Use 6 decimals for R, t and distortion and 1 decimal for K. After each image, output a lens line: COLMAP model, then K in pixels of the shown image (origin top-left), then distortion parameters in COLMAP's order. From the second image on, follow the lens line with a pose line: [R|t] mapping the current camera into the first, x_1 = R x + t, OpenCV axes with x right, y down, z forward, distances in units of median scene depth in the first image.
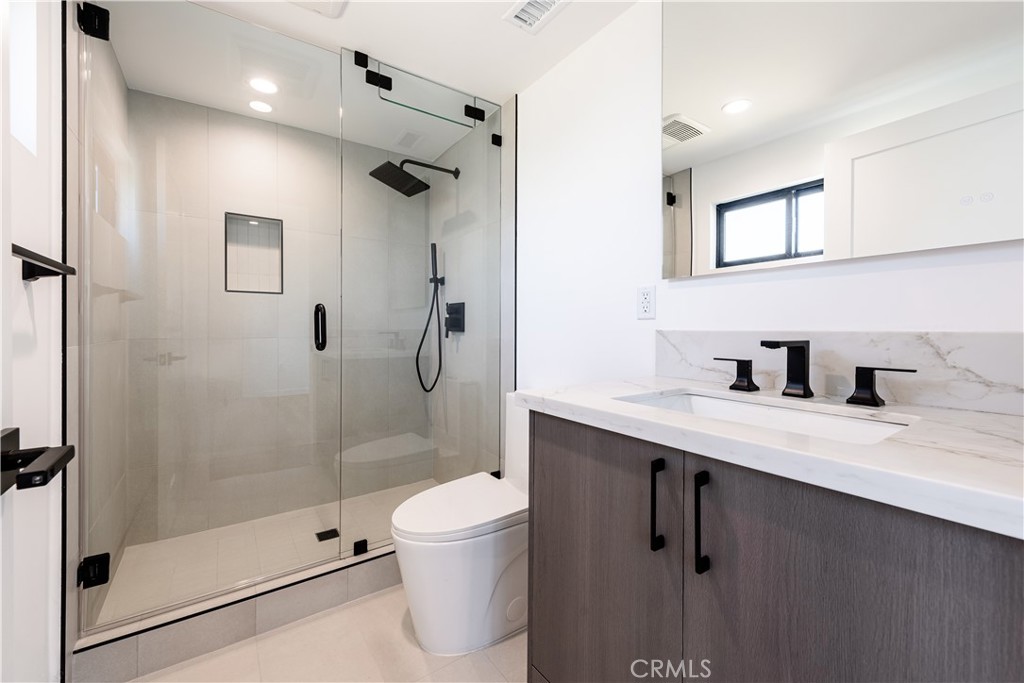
lens RADIAL K [[398.0, 0, 503.9], [0, 398.0, 333.4], [0, 0, 1]] dist [0.004096, -0.000674]
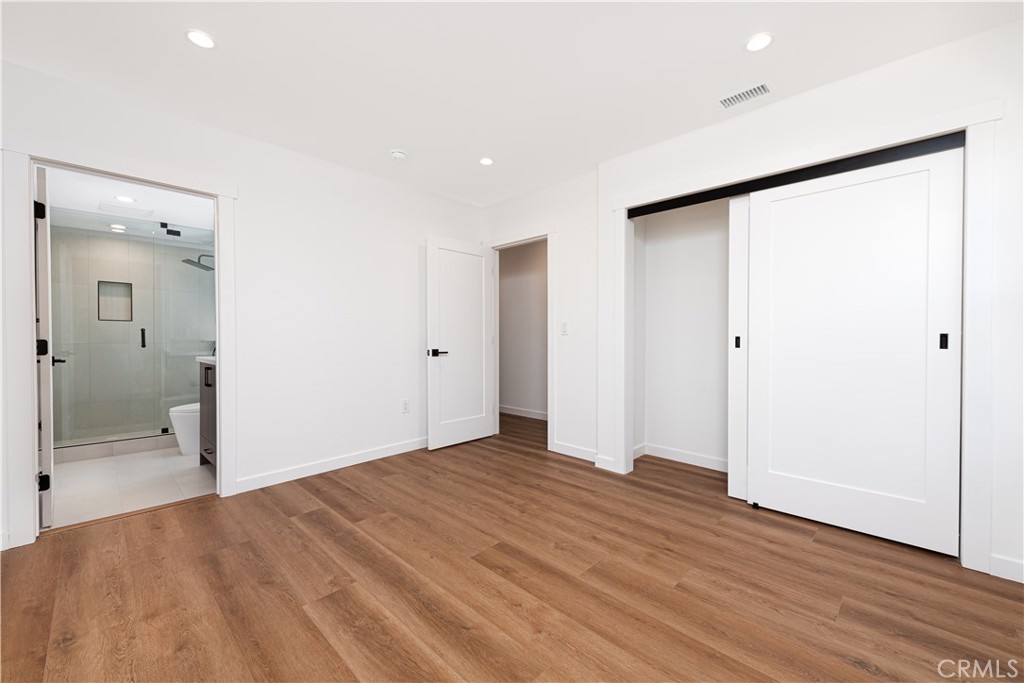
lens RADIAL K [[398.0, 0, 508.3], [0, 398.0, 340.6], [0, 0, 1]] dist [0.004096, -0.000674]
pose [[0.983460, -0.008765, 0.180914, 0.513209], [0.009643, 0.999946, -0.003972, 0.015732], [-0.180870, 0.005651, 0.983491, -0.717822]]
